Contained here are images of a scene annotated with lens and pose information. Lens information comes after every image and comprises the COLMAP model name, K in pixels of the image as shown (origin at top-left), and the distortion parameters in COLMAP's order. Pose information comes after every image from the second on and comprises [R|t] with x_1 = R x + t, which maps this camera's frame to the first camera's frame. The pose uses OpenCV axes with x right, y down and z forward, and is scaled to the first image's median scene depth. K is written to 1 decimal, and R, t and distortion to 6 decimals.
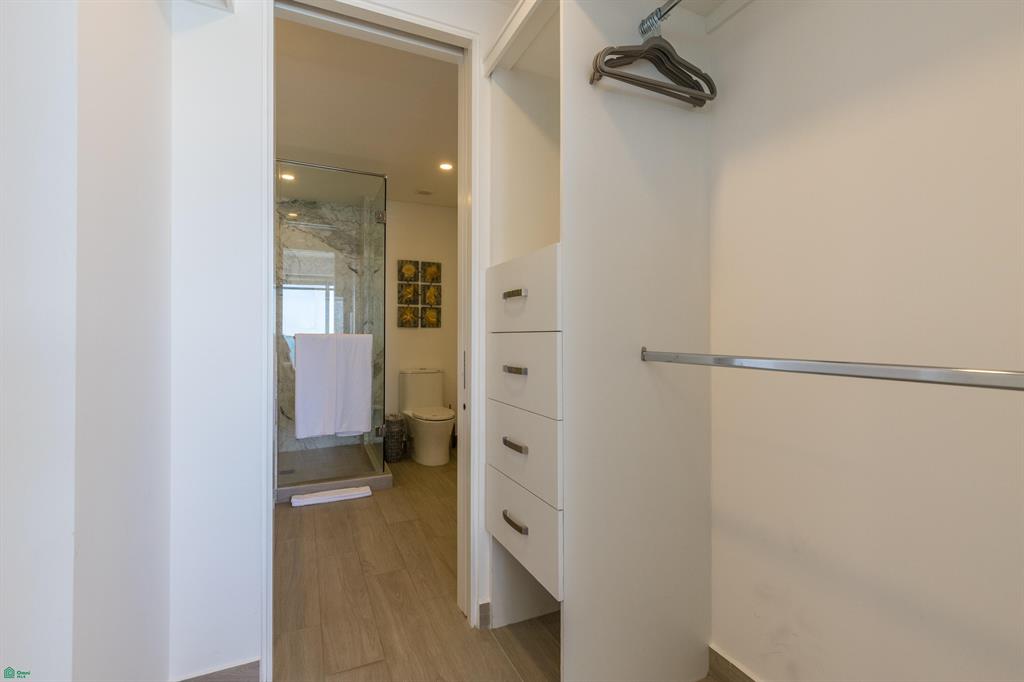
lens RADIAL K [[470.7, 0, 512.7], [0, 470.7, 335.2], [0, 0, 1]] dist [0.001196, 0.000274]
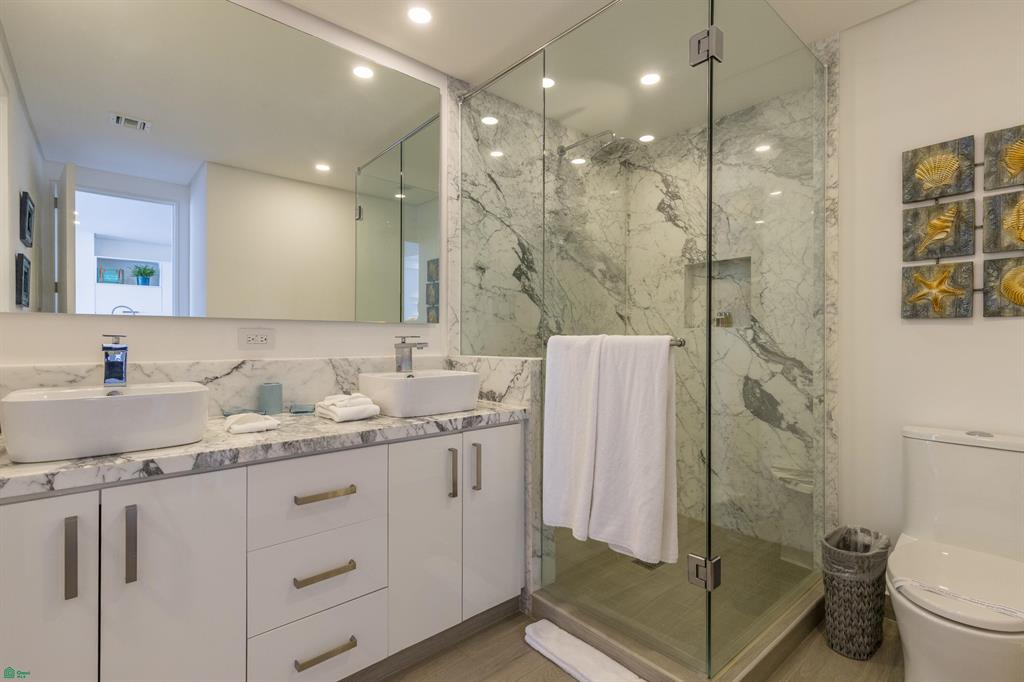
lens RADIAL K [[470.7, 0, 511.3], [0, 470.7, 342.6], [0, 0, 1]] dist [0.001196, 0.000274]
pose [[0.266581, 0.009498, -0.963766, 0.058434], [-0.013219, 0.999893, 0.006197, 0.005613], [0.963722, 0.011088, 0.266678, 0.559737]]
